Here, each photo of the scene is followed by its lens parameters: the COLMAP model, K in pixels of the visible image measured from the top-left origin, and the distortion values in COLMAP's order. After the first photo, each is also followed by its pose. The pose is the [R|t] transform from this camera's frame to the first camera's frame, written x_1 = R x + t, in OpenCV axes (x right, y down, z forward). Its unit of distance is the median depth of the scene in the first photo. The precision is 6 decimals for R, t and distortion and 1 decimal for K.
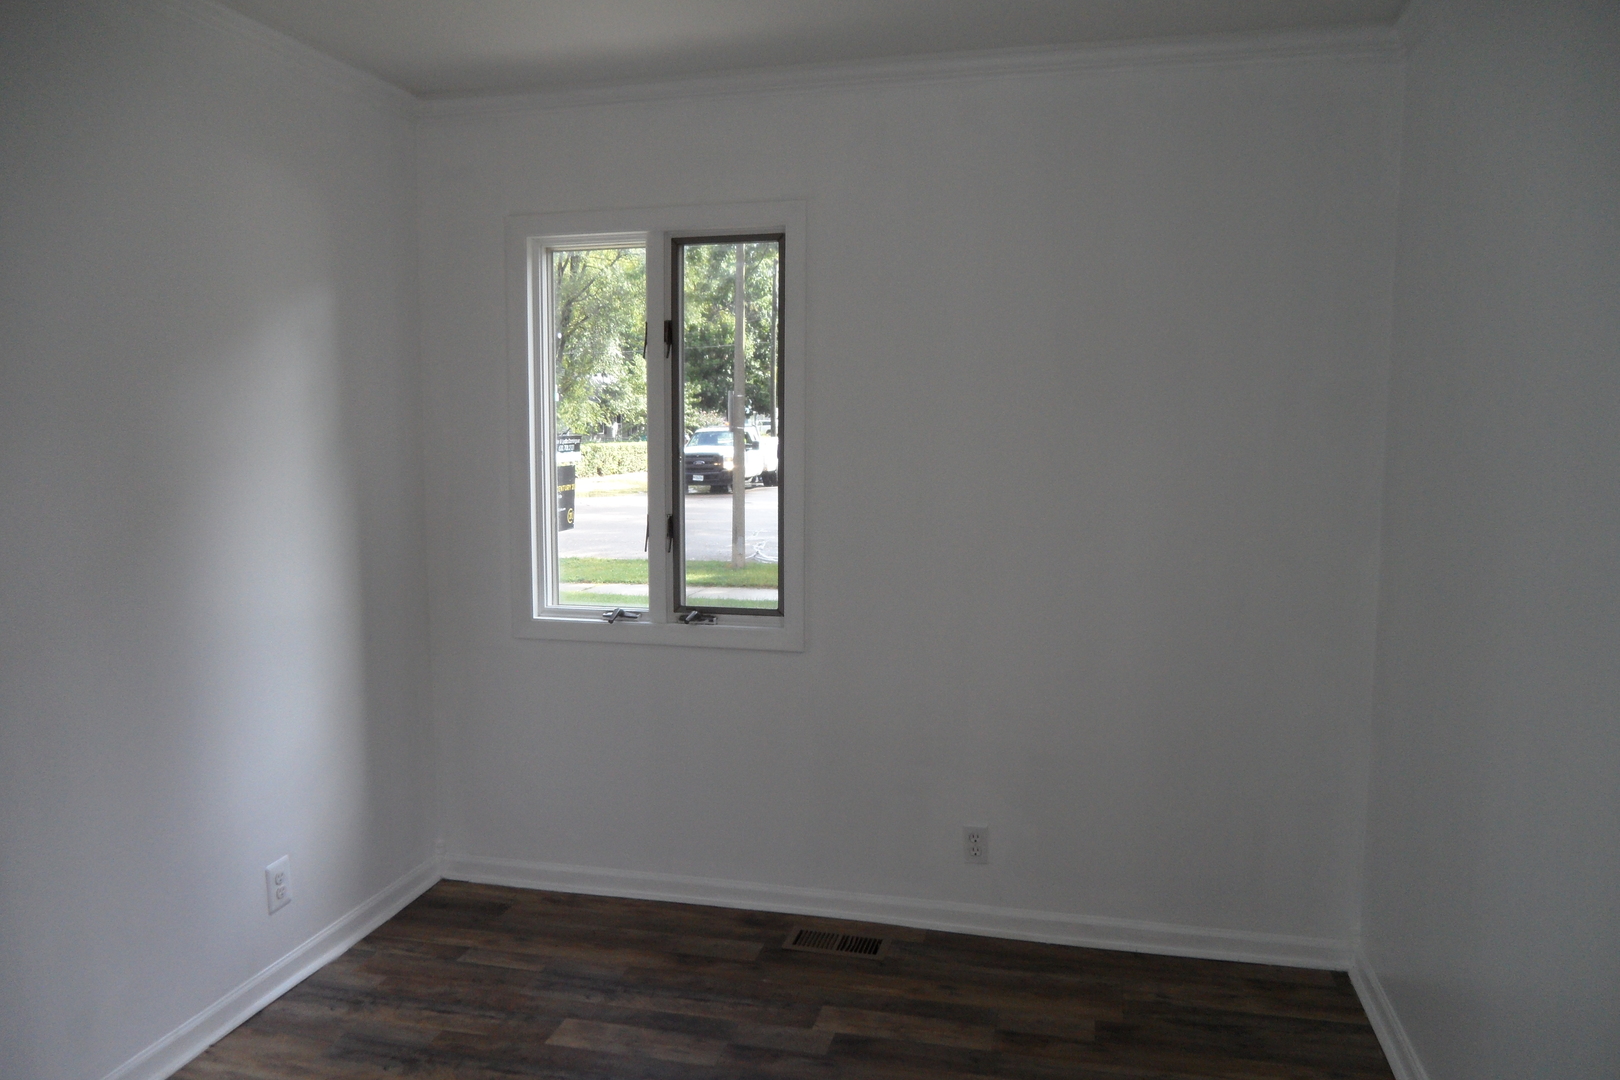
lens RADIAL K [[1163.5, 0, 807.2], [0, 1163.5, 544.3], [0, 0, 1]] dist [-0.016978, 0.043107]
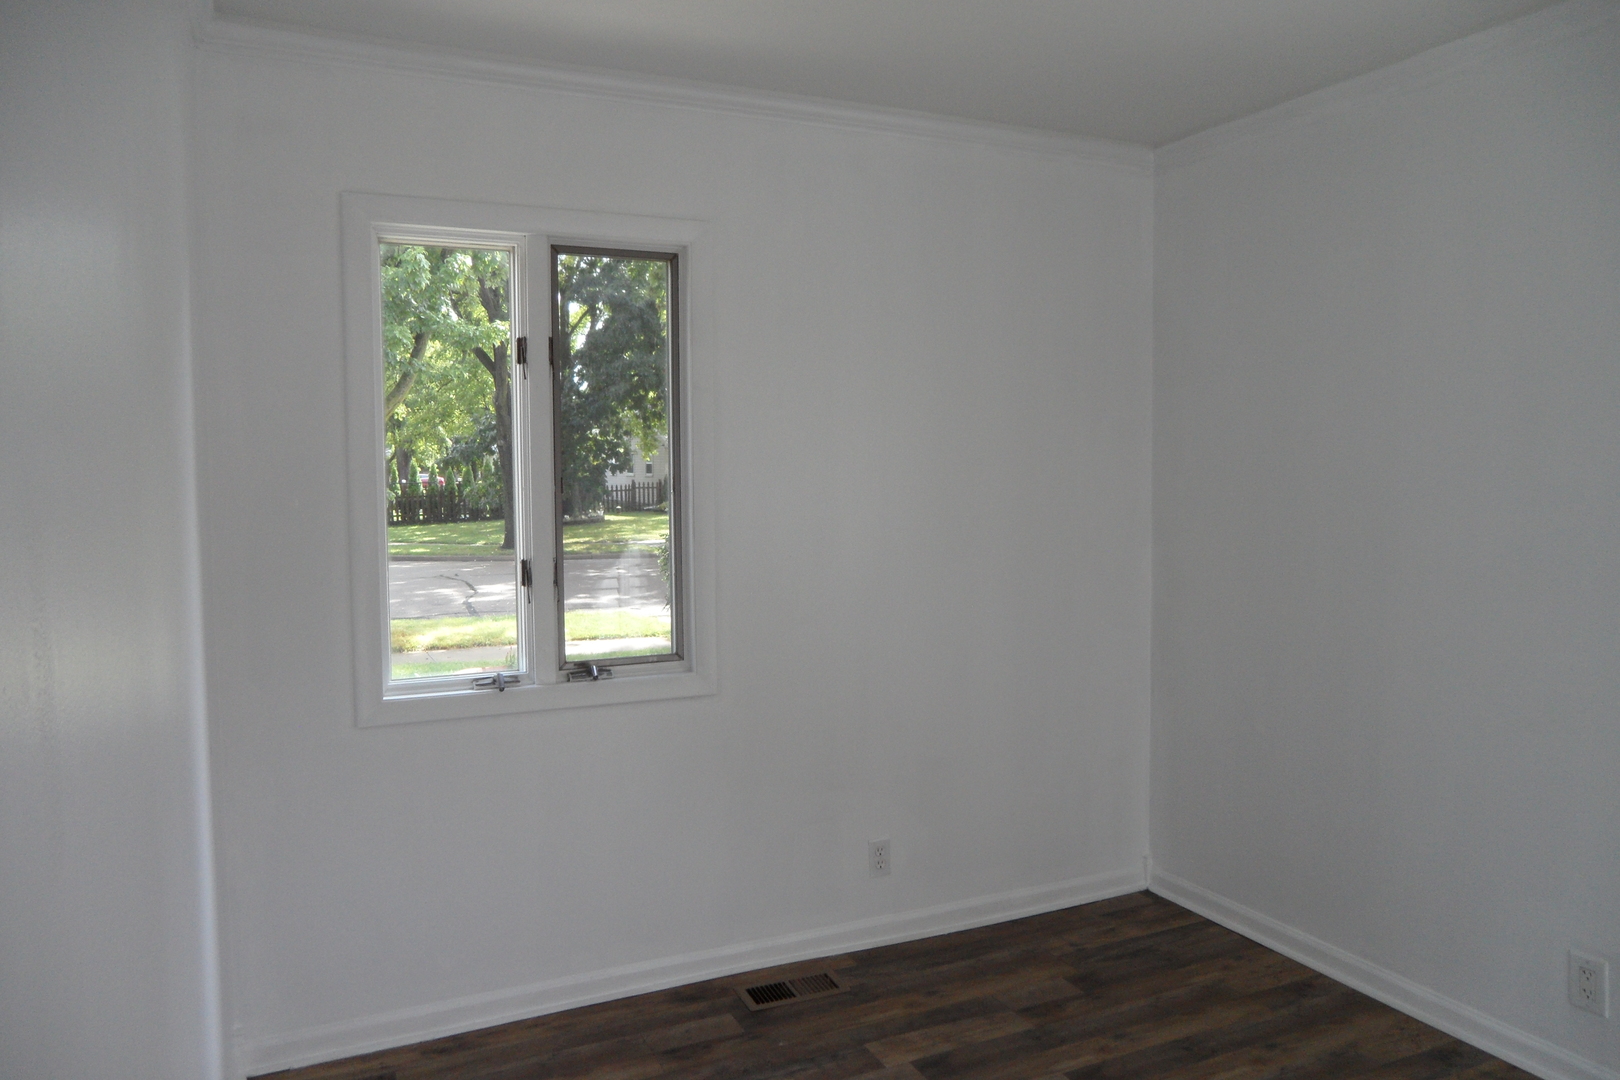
lens RADIAL K [[1163.5, 0, 808.8], [0, 1163.5, 537.4], [0, 0, 1]] dist [-0.016978, 0.043107]
pose [[0.778931, -0.044676, 0.625516, -0.561764], [0.074962, 0.996941, -0.022142, -0.008685], [-0.622613, 0.064137, 0.779897, 0.220677]]
